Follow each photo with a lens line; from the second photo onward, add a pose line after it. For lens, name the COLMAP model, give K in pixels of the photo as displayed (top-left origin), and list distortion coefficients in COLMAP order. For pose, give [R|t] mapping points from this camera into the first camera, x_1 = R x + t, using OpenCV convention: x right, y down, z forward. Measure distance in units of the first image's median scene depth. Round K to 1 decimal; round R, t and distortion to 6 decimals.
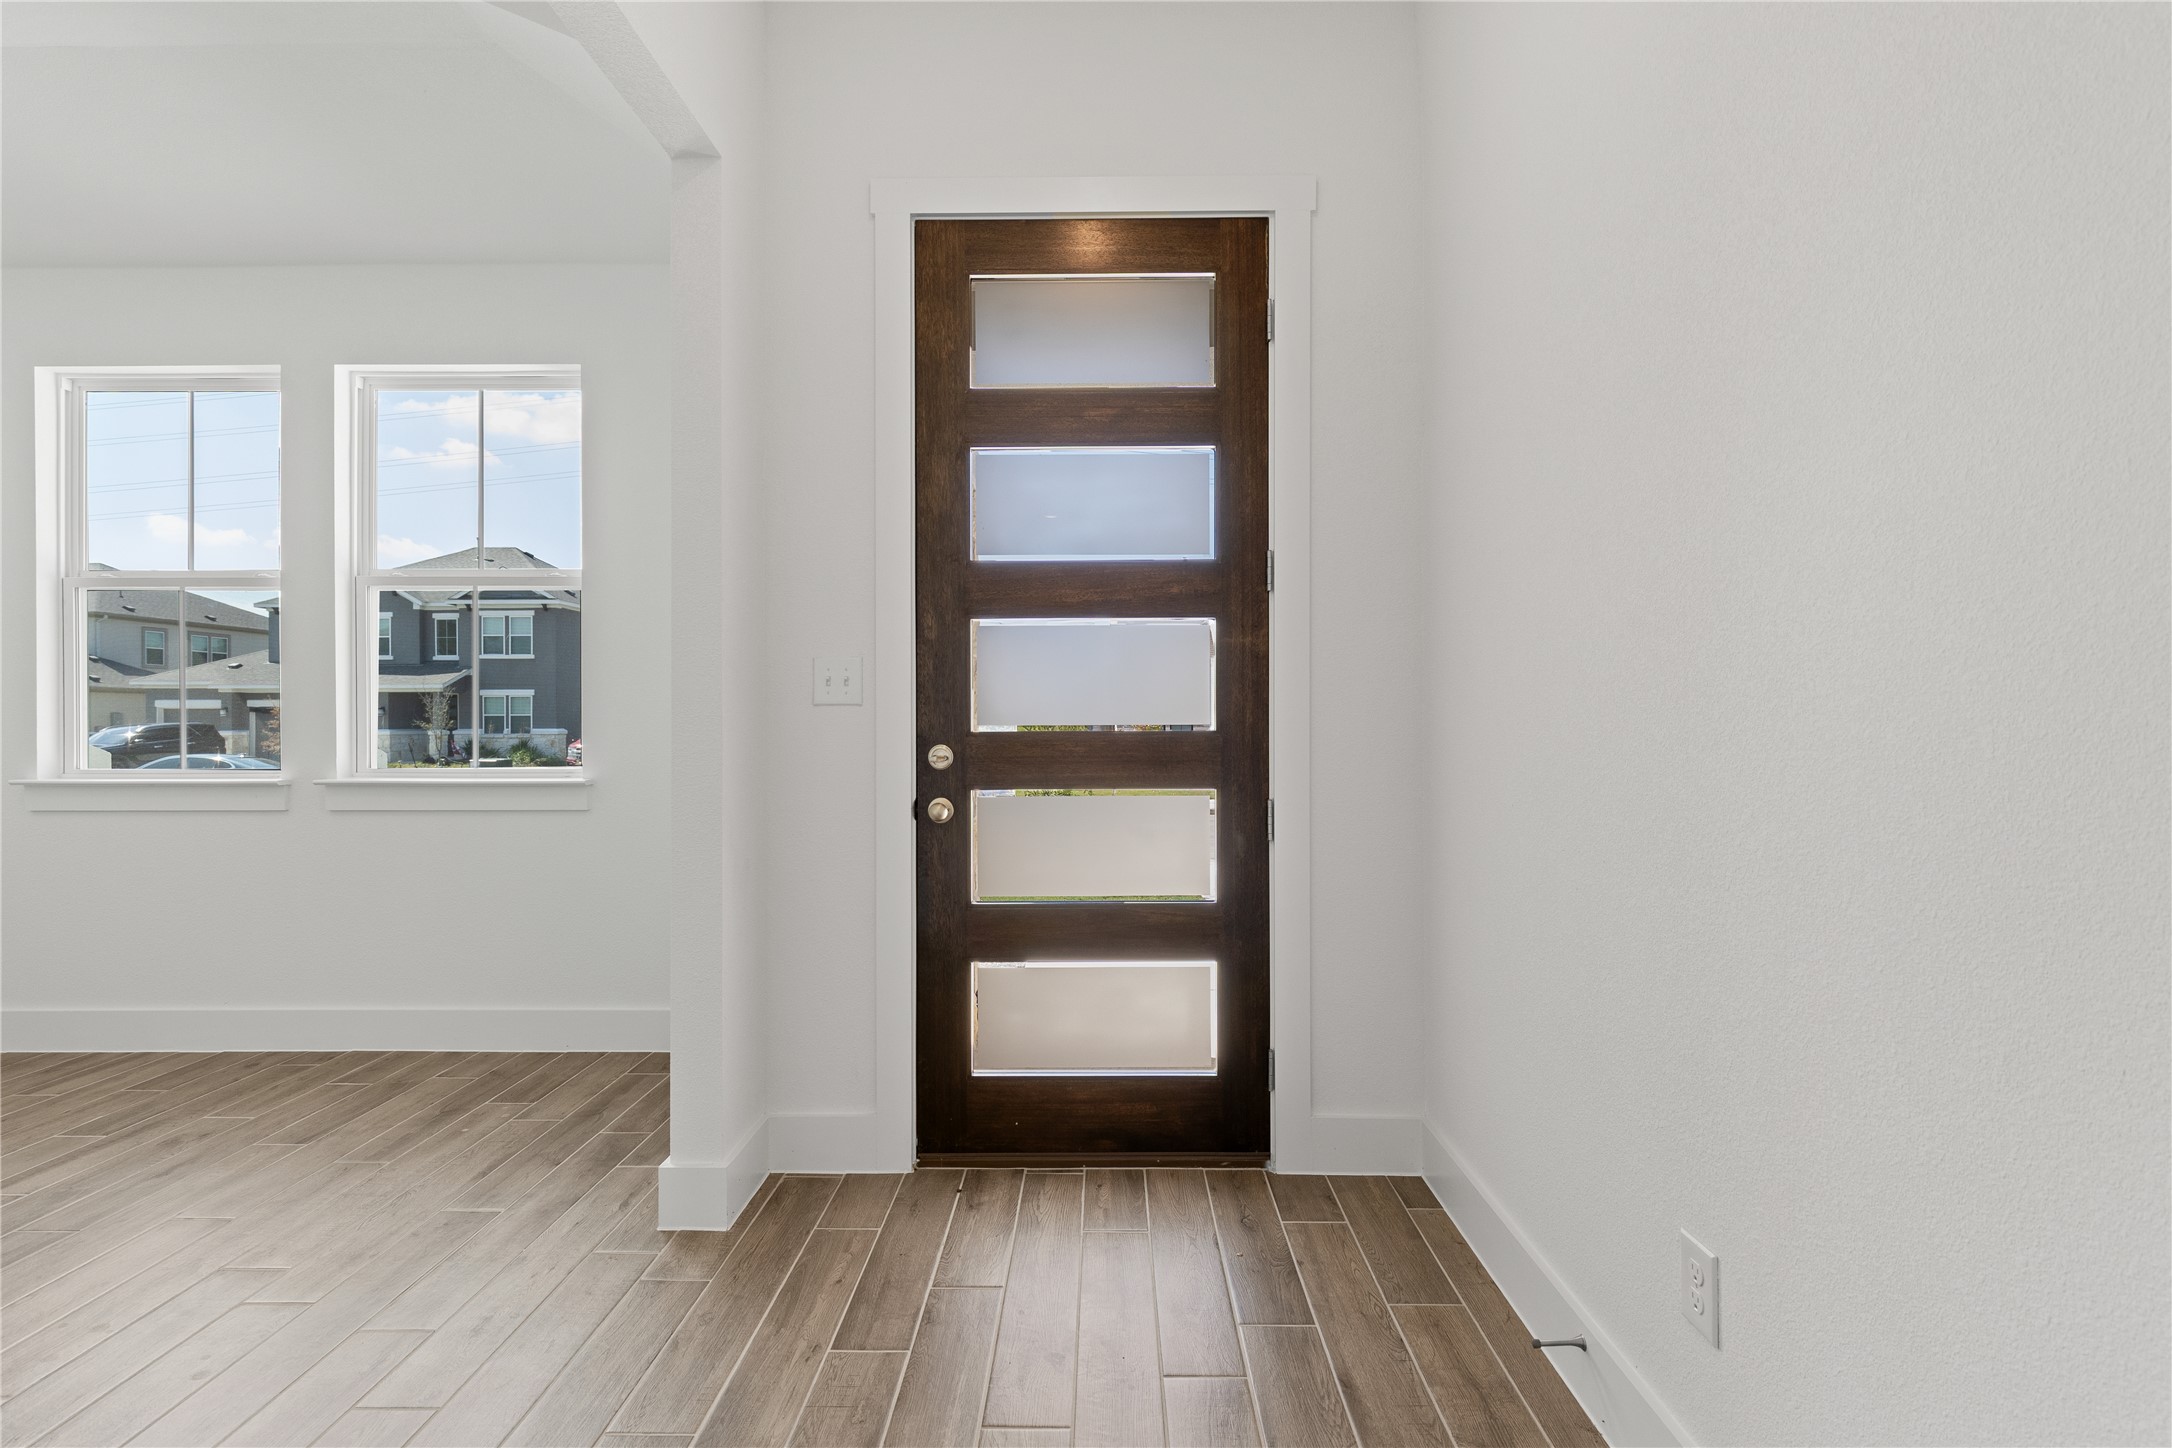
lens RADIAL K [[993.8, 0, 1081.4], [0, 993.8, 718.1], [0, 0, 1]] dist [0.011075, -0.001160]
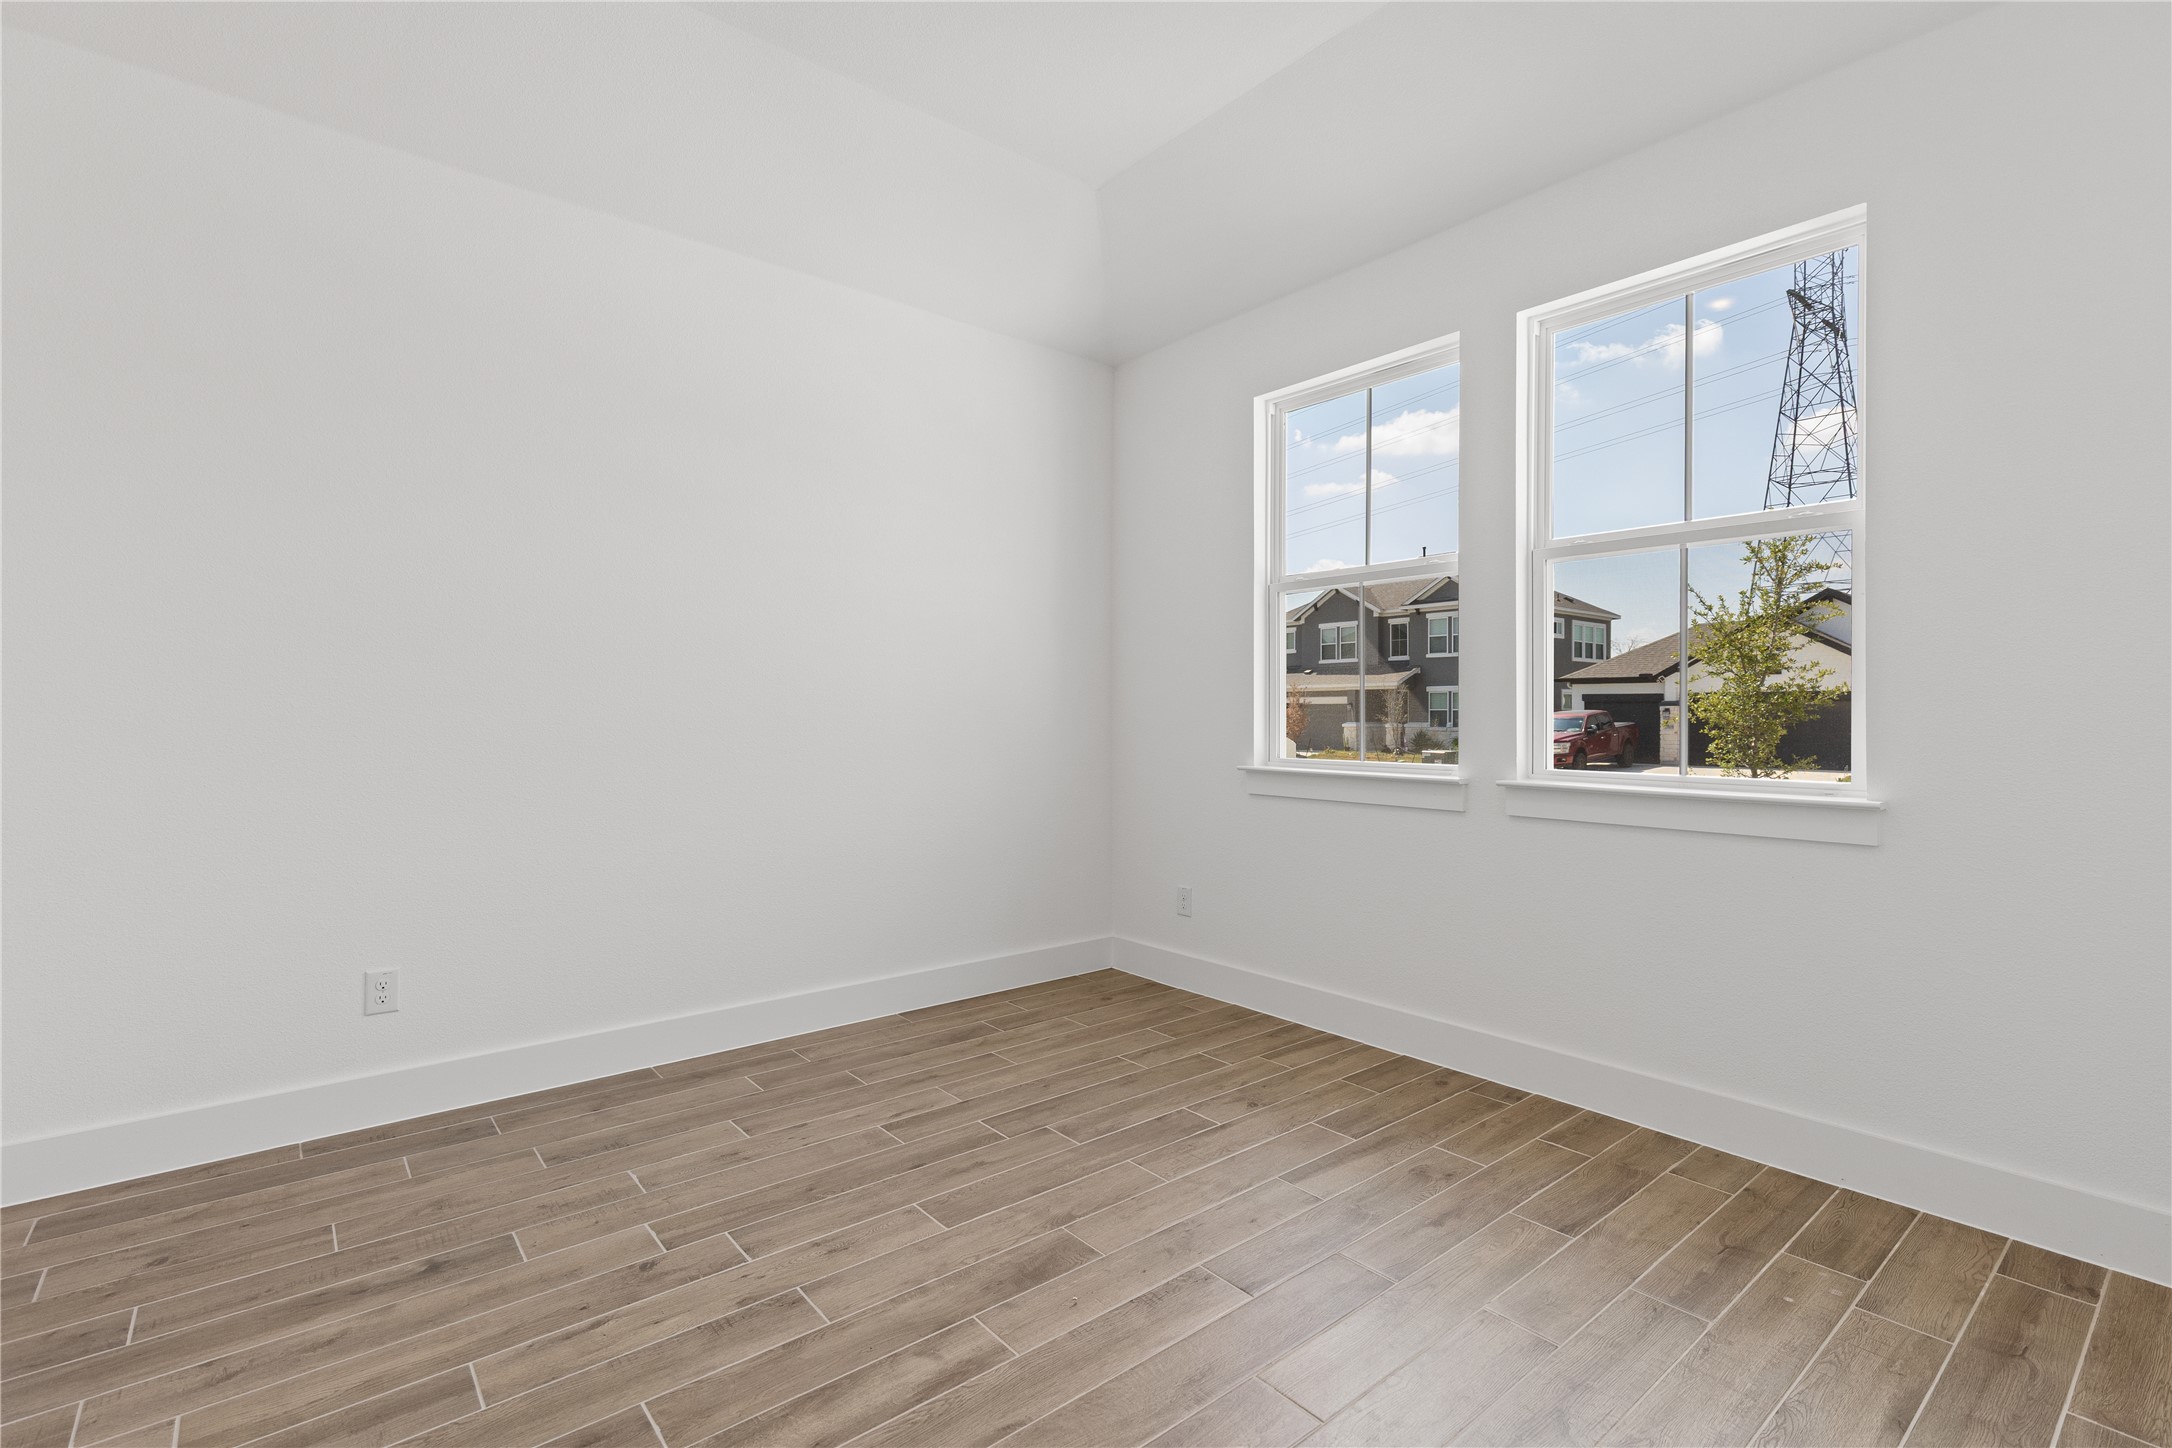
lens RADIAL K [[993.8, 0, 1090.8], [0, 993.8, 718.2], [0, 0, 1]] dist [0.011075, -0.001160]
pose [[0.659229, 0.007010, -0.751910, -0.330375], [-0.003202, 0.999974, 0.006515, 0.000862], [0.751935, -0.001887, 0.659234, 0.134922]]
